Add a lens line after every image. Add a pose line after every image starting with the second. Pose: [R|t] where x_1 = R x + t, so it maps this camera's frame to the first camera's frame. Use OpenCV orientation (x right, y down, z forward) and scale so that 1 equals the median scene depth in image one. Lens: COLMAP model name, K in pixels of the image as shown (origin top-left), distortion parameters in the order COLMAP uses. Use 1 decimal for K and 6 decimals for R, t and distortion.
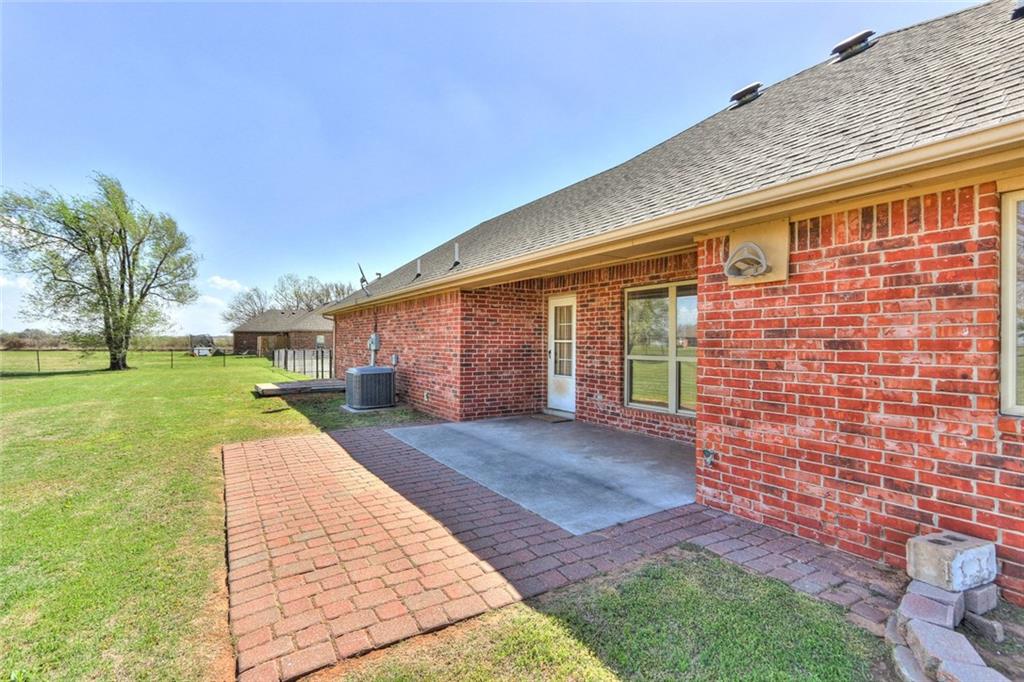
lens RADIAL K [[469.2, 0, 506.5], [0, 469.2, 338.7], [0, 0, 1]] dist [-0.013814, 0.003692]
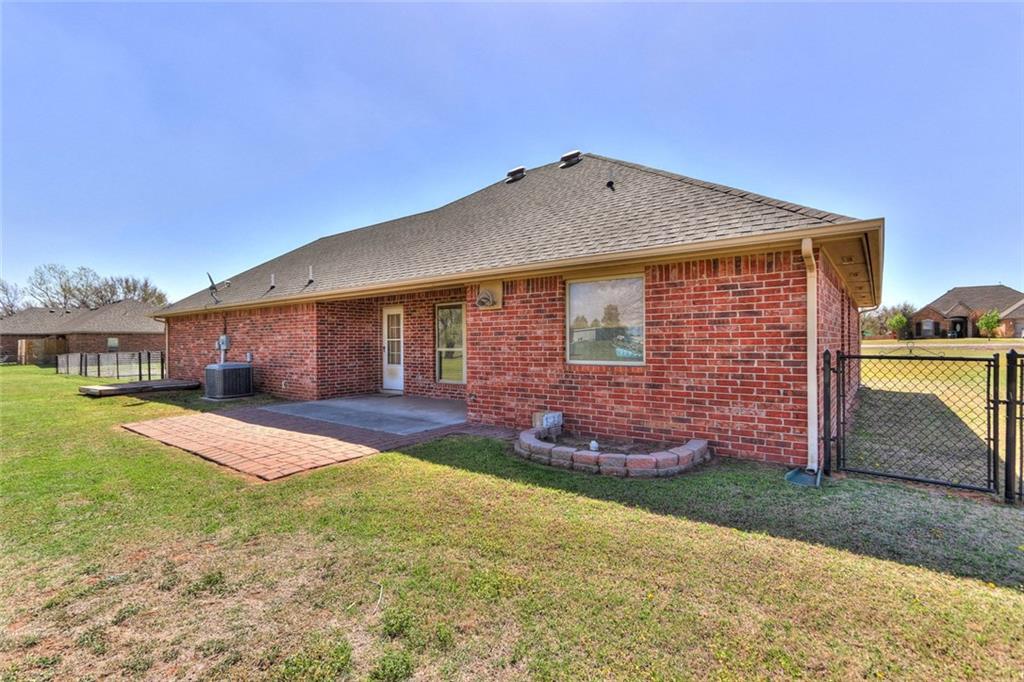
lens RADIAL K [[469.2, 0, 503.4], [0, 469.2, 343.7], [0, 0, 1]] dist [-0.013814, 0.003692]
pose [[0.938107, -0.014364, 0.346048, -0.065929], [0.010706, 0.999865, 0.012481, 0.004106], [-0.346181, -0.008003, 0.938134, -0.486578]]
